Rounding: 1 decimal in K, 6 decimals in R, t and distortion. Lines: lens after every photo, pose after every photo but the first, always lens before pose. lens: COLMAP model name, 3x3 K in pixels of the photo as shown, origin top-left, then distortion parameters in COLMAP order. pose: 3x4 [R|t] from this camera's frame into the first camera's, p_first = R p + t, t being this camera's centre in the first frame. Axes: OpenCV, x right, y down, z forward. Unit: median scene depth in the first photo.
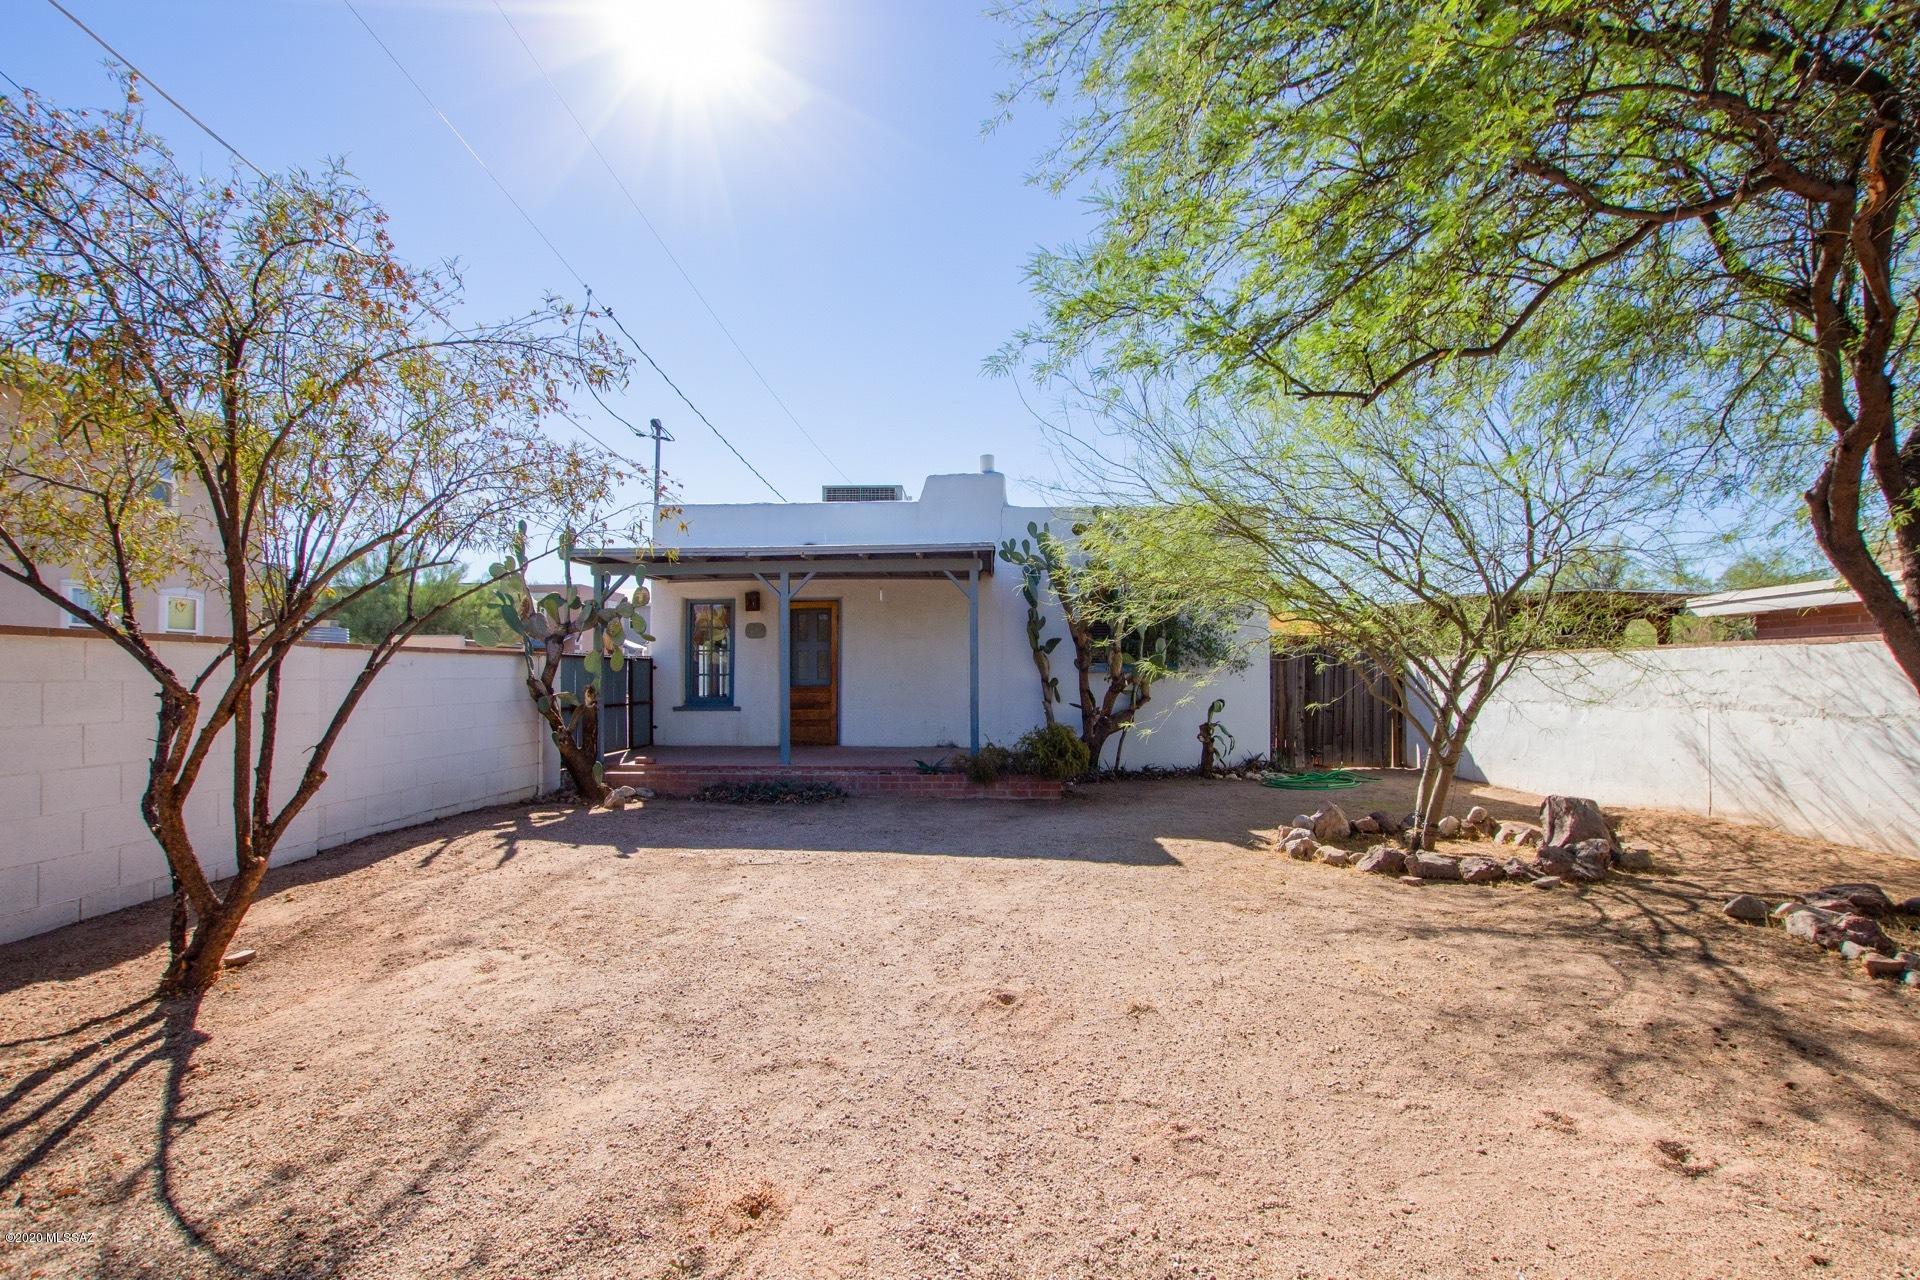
lens RADIAL K [[874.7, 0, 959.0], [0, 874.7, 640.7], [0, 0, 1]] dist [-0.035131, -0.000107]
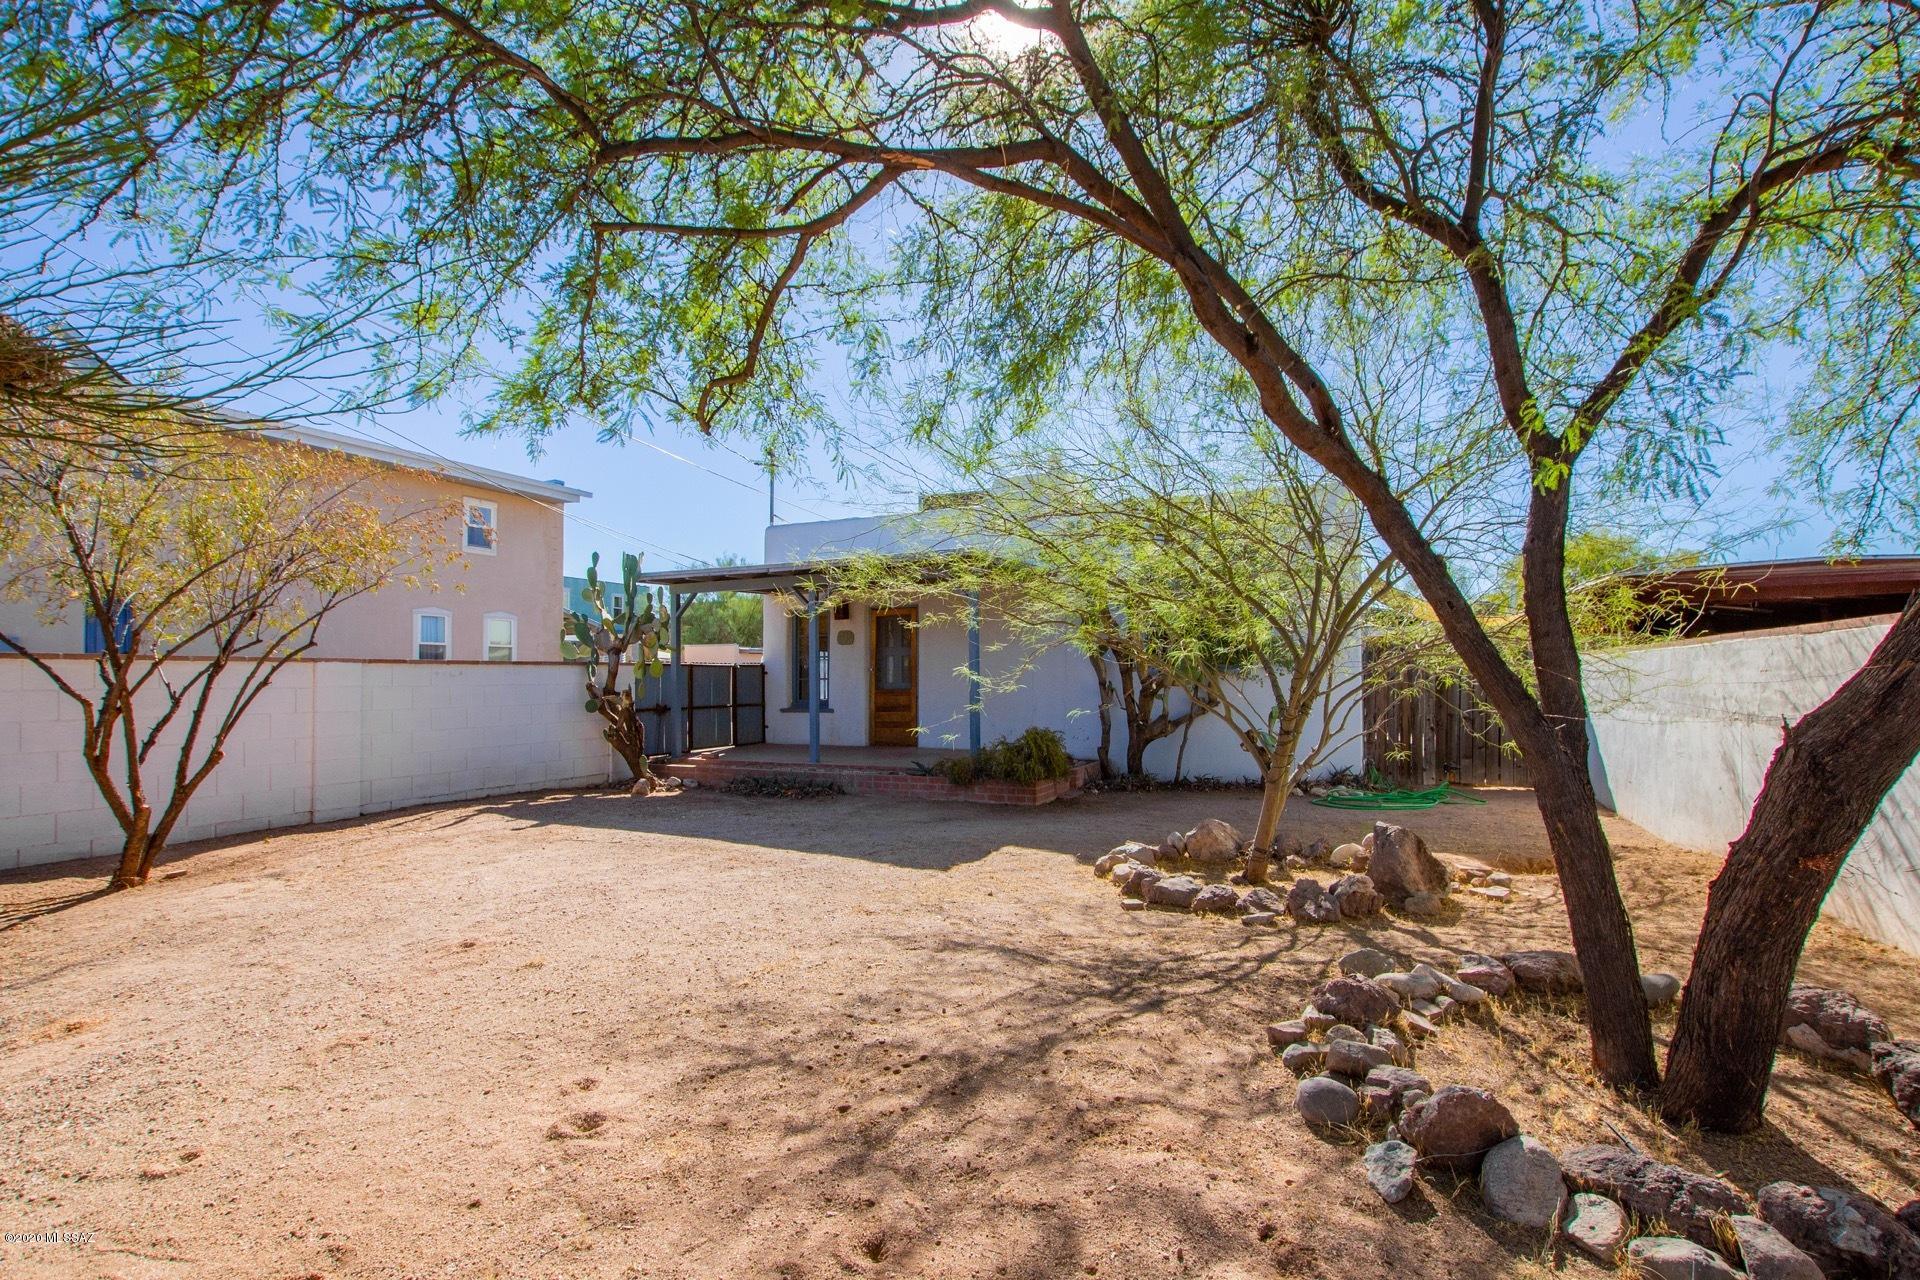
lens RADIAL K [[874.7, 0, 892.3], [0, 874.7, 647.8], [0, 0, 1]] dist [-0.035131, -0.000107]
pose [[0.937597, -0.014112, -0.347437, 0.423004], [0.016139, 0.999865, 0.002940, -0.004818], [0.347349, -0.008363, 0.937699, 0.018917]]
